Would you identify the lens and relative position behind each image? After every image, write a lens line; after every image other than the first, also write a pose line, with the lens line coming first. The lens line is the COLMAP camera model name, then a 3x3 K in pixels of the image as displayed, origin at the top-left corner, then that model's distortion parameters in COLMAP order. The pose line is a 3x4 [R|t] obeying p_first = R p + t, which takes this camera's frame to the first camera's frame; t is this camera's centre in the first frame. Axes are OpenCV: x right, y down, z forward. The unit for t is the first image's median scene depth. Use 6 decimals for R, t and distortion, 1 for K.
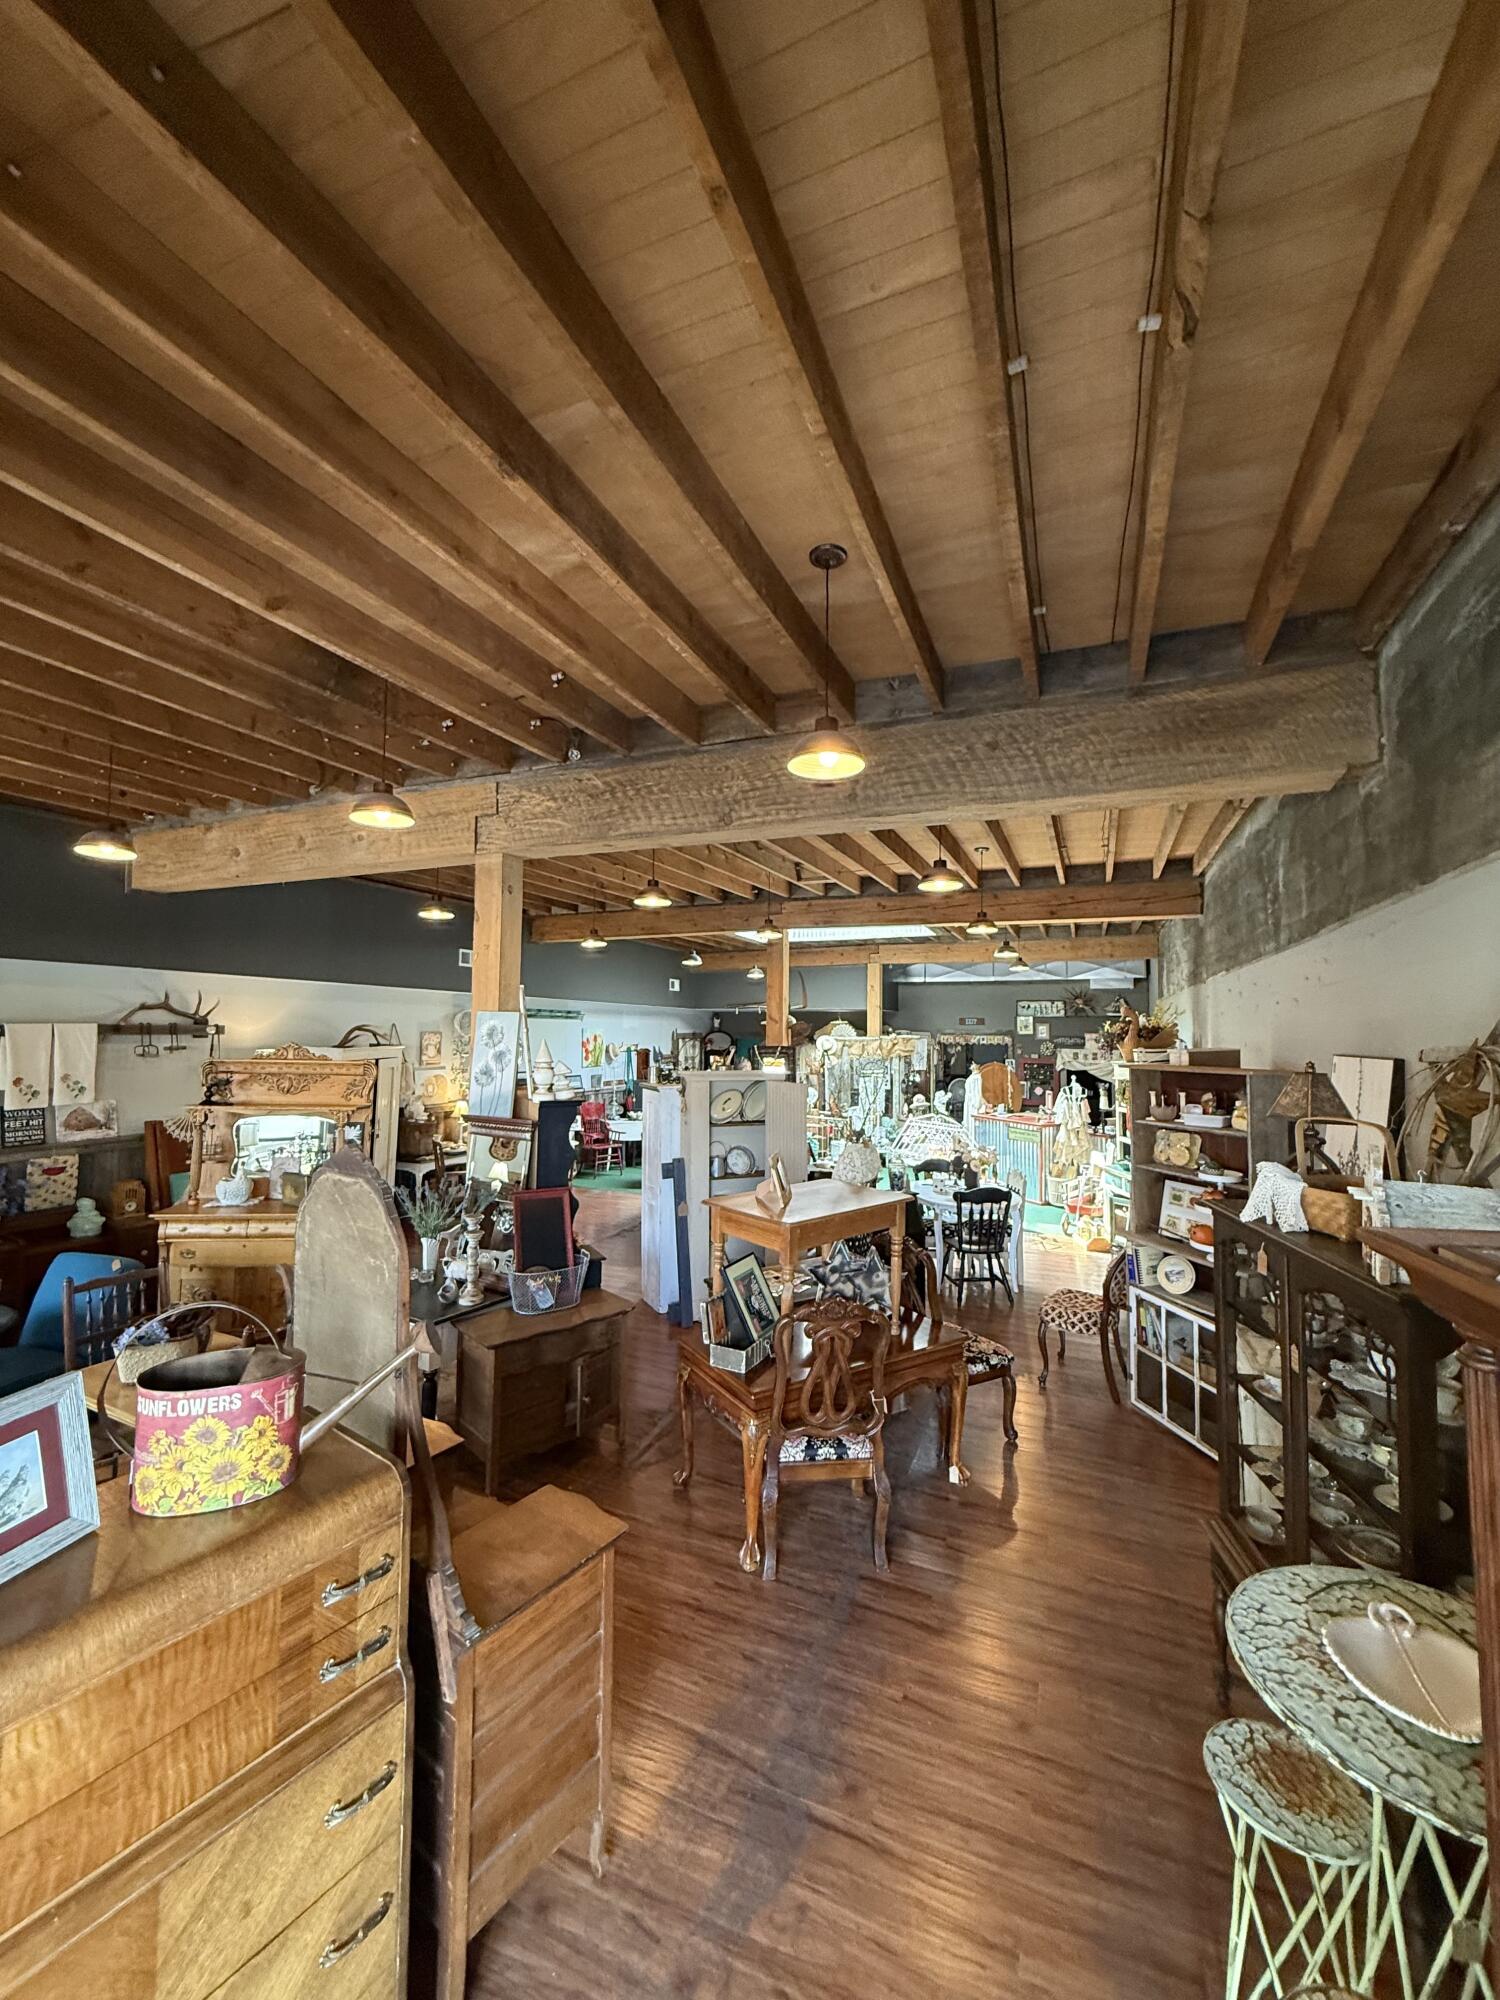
lens RADIAL K [[790.4, 0, 750.0], [0, 790.4, 1000.0], [0, 0, 1]] dist [0.000457, 0.000102]
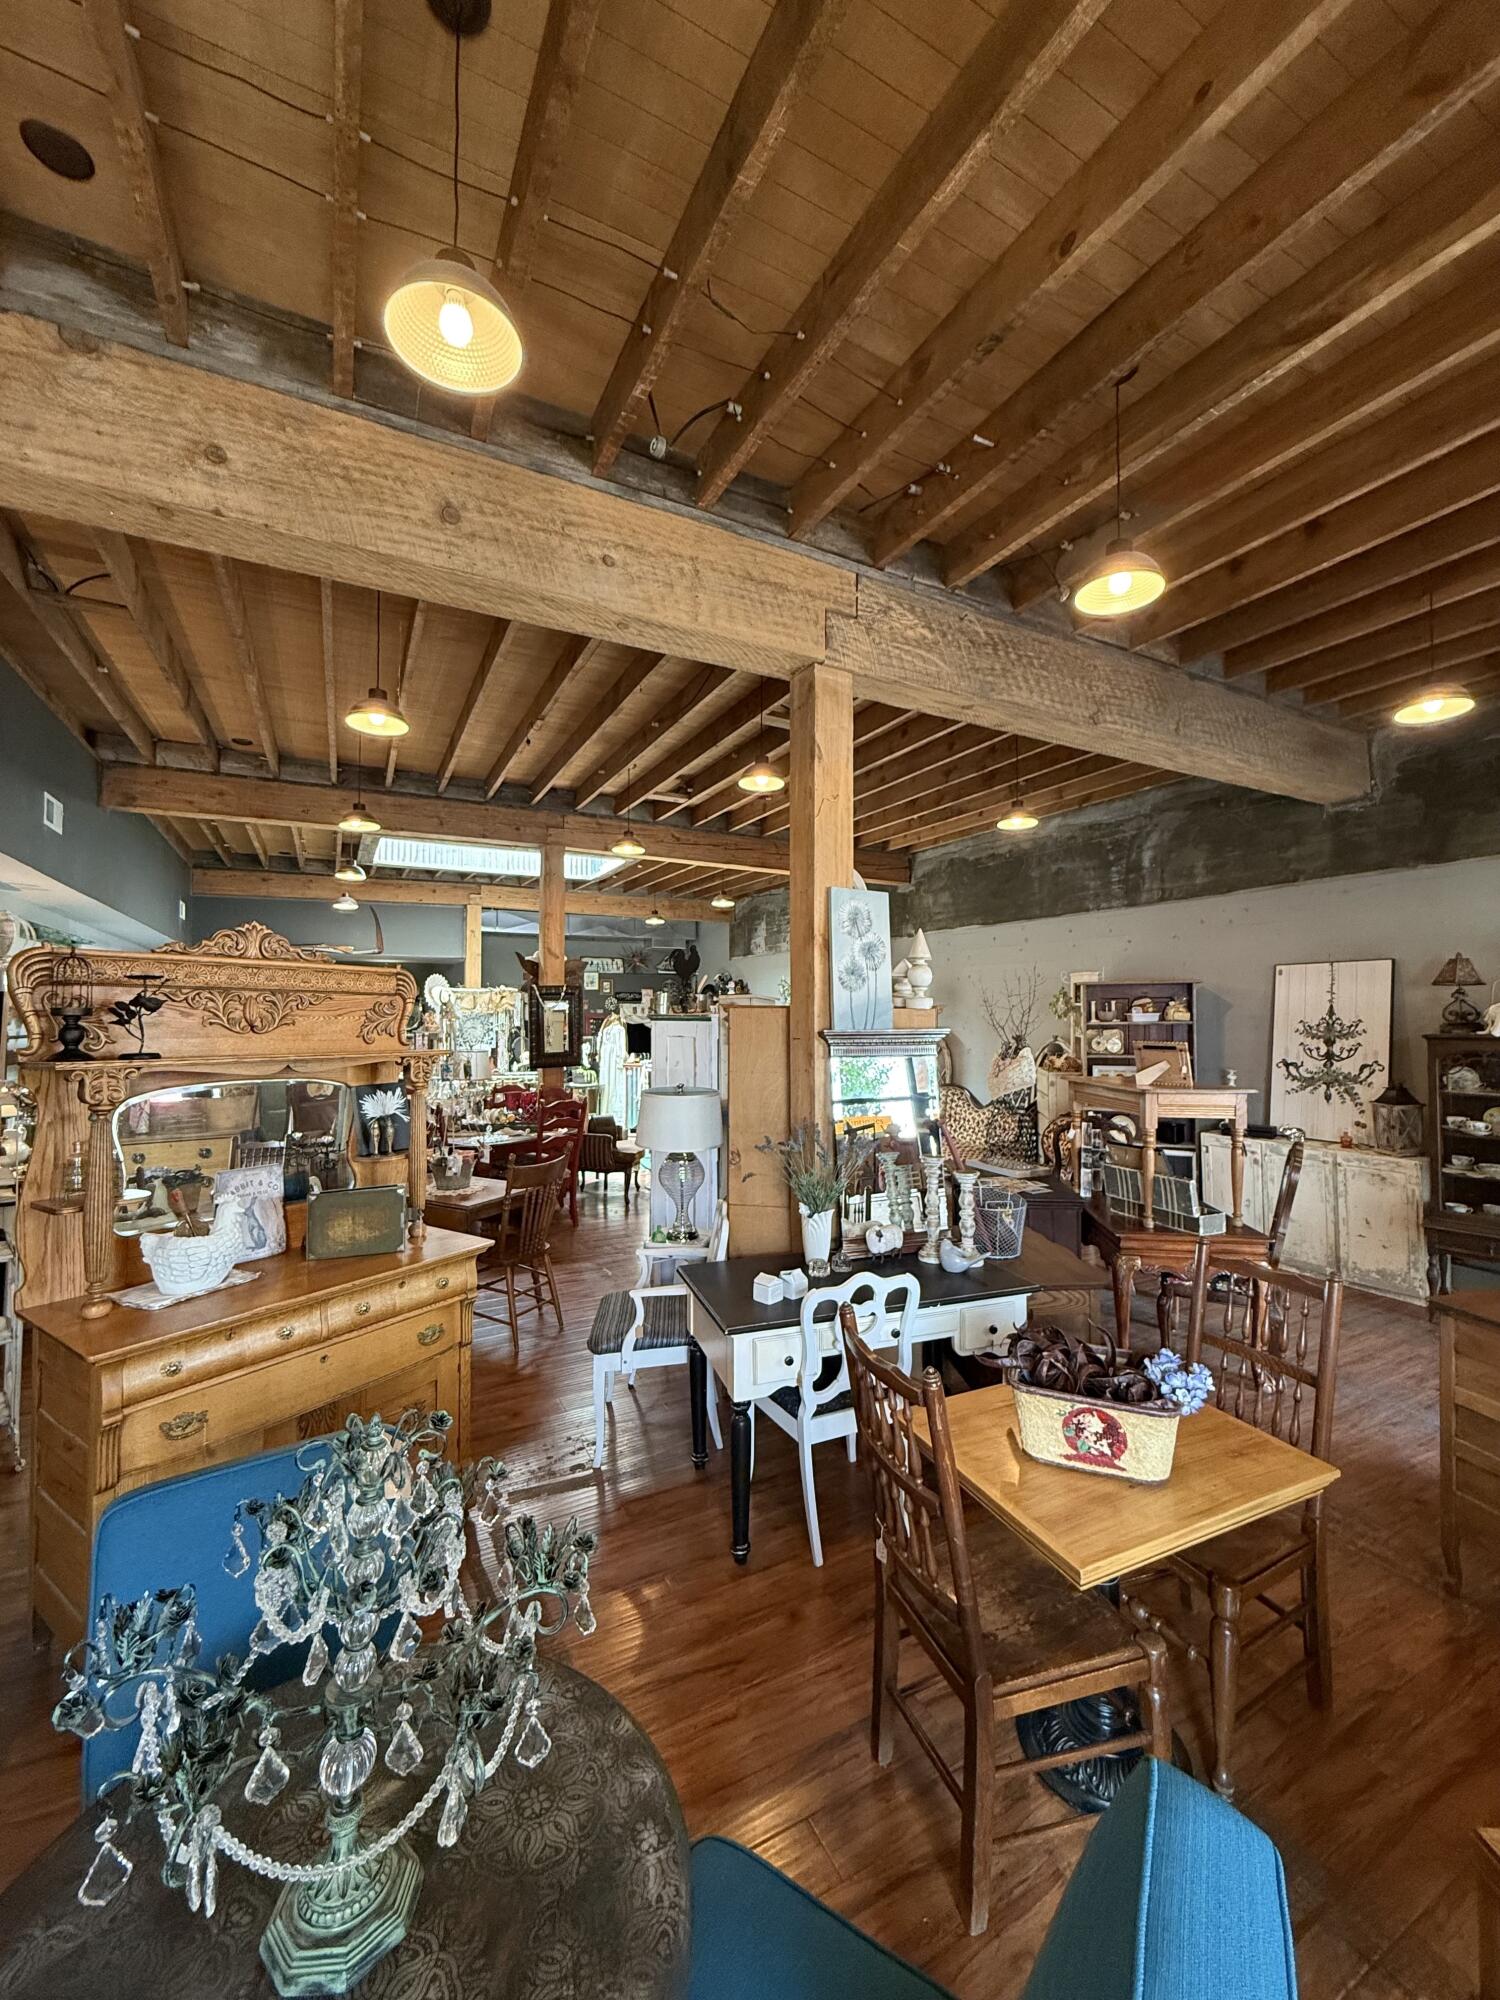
lens RADIAL K [[790.4, 0, 750.0], [0, 790.4, 1000.0], [0, 0, 1]] dist [0.000457, 0.000102]
pose [[0.638187, 0.002671, 0.769877, -0.863440], [-0.024520, 0.999557, 0.016858, 0.097498], [-0.769491, -0.029636, 0.637970, 0.550652]]
